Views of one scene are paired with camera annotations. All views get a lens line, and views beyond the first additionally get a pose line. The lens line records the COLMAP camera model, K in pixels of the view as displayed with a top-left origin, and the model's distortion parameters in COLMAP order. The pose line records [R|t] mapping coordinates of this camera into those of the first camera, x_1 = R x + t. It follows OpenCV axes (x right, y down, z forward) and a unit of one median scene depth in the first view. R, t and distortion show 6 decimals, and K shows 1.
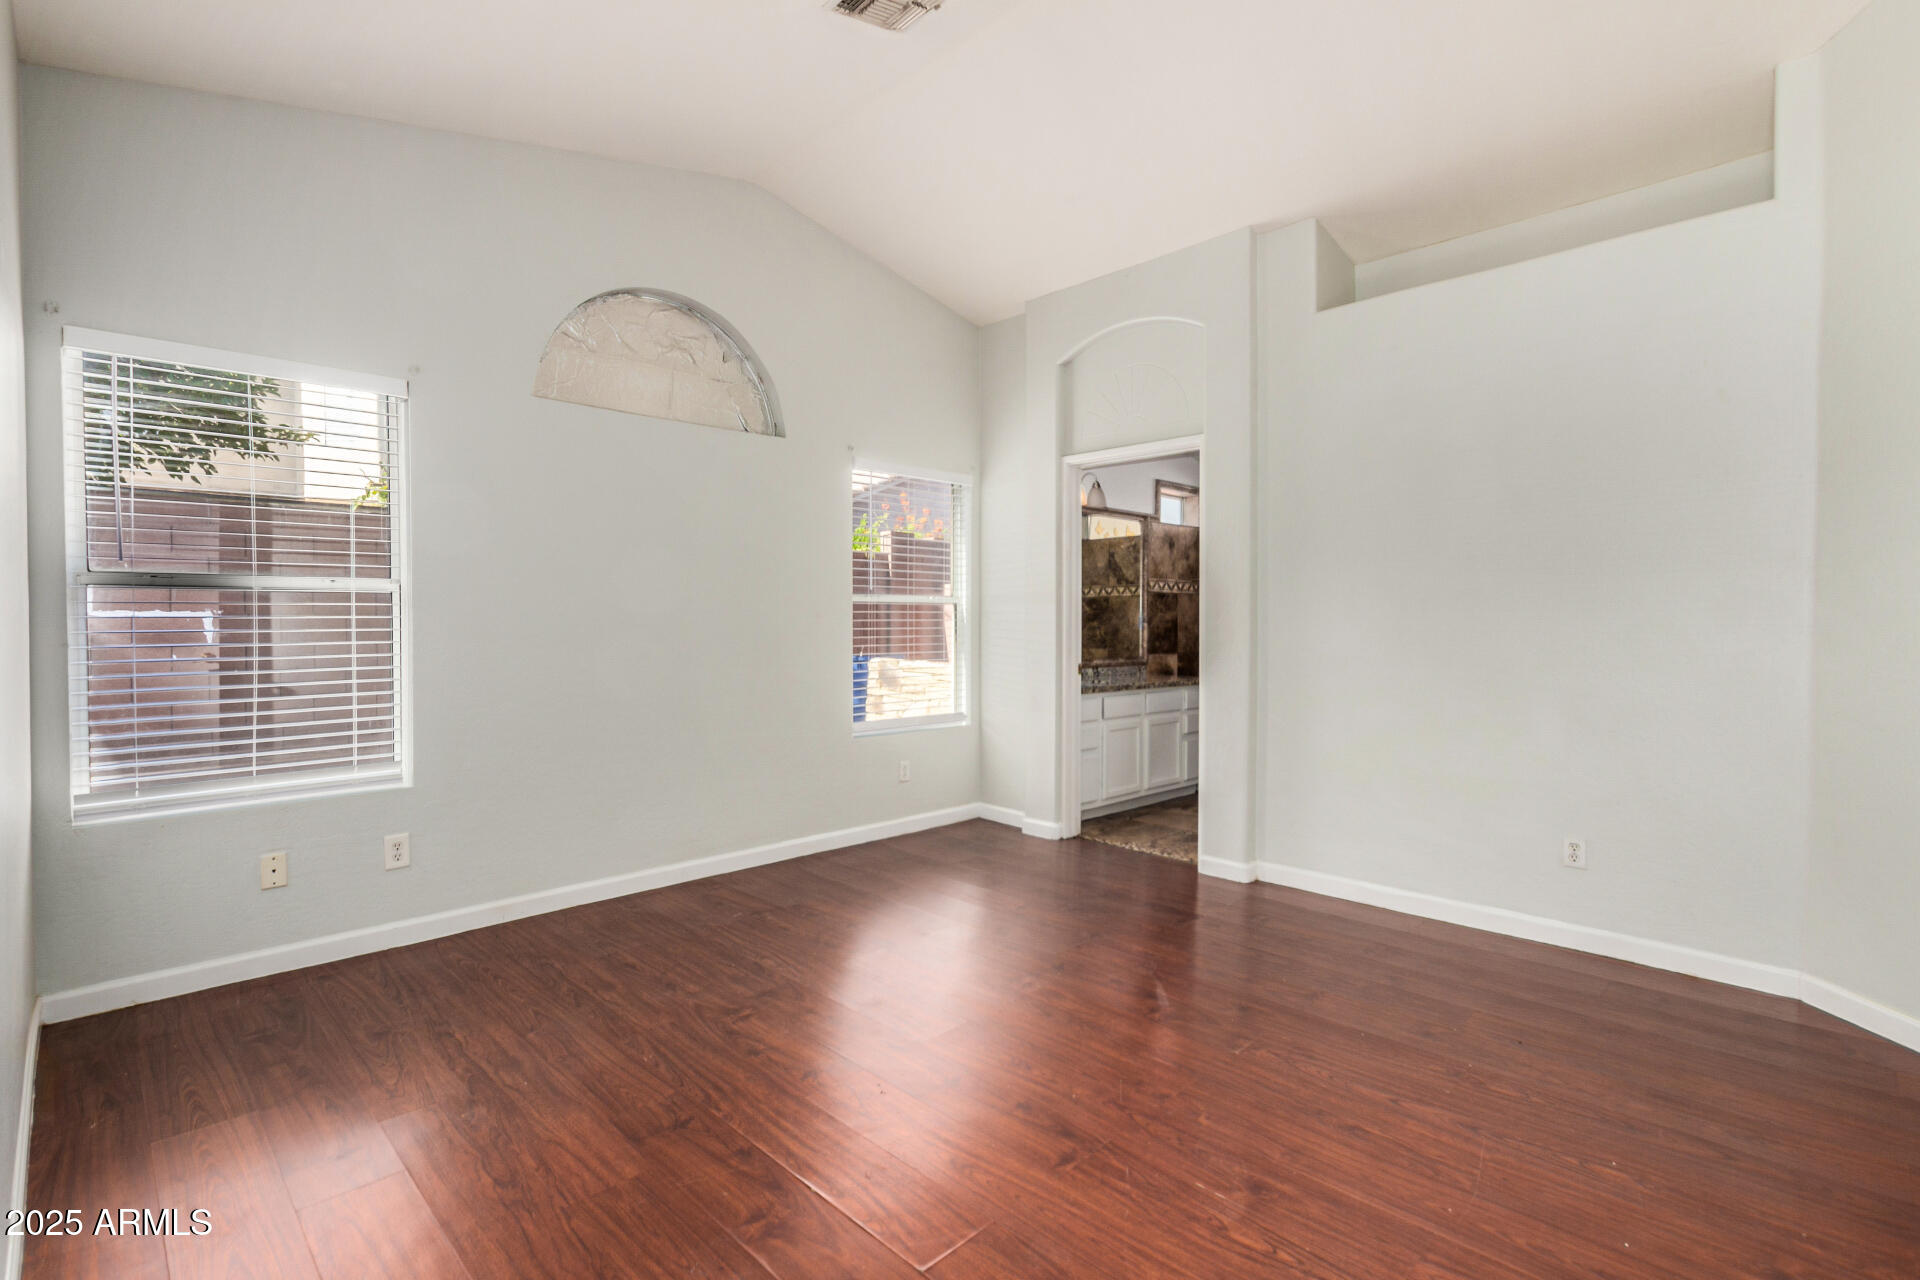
lens RADIAL K [[912.7, 0, 961.0], [0, 912.7, 635.4], [0, 0, 1]] dist [0.000738, 0.000092]
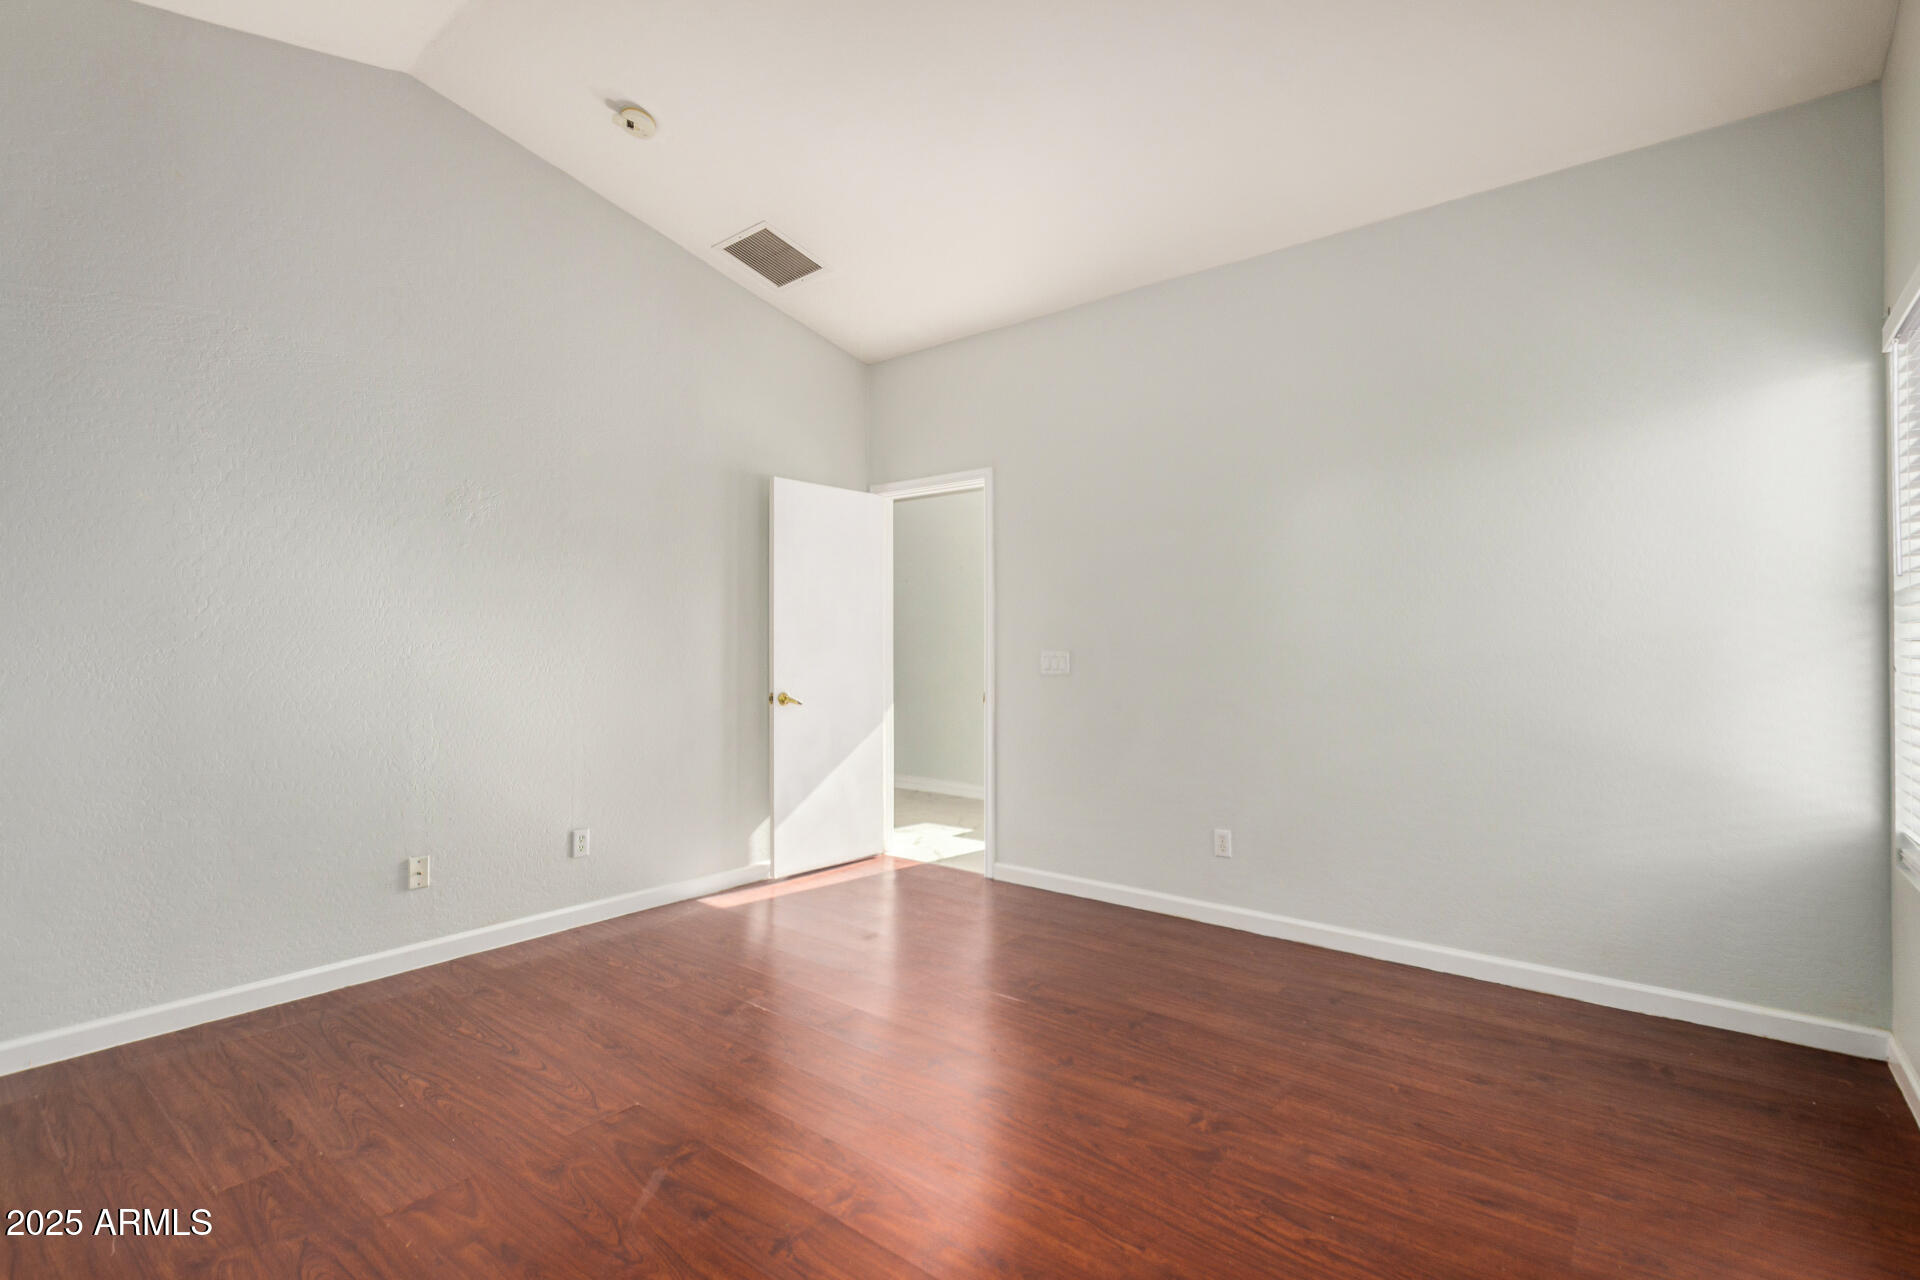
lens RADIAL K [[912.7, 0, 959.3], [0, 912.7, 641.8], [0, 0, 1]] dist [0.000738, 0.000092]
pose [[-0.995185, 0.000134, -0.098019, 0.062127], [-0.000830, 0.999952, 0.009795, -0.025778], [0.098016, 0.009829, -0.995136, 1.876318]]
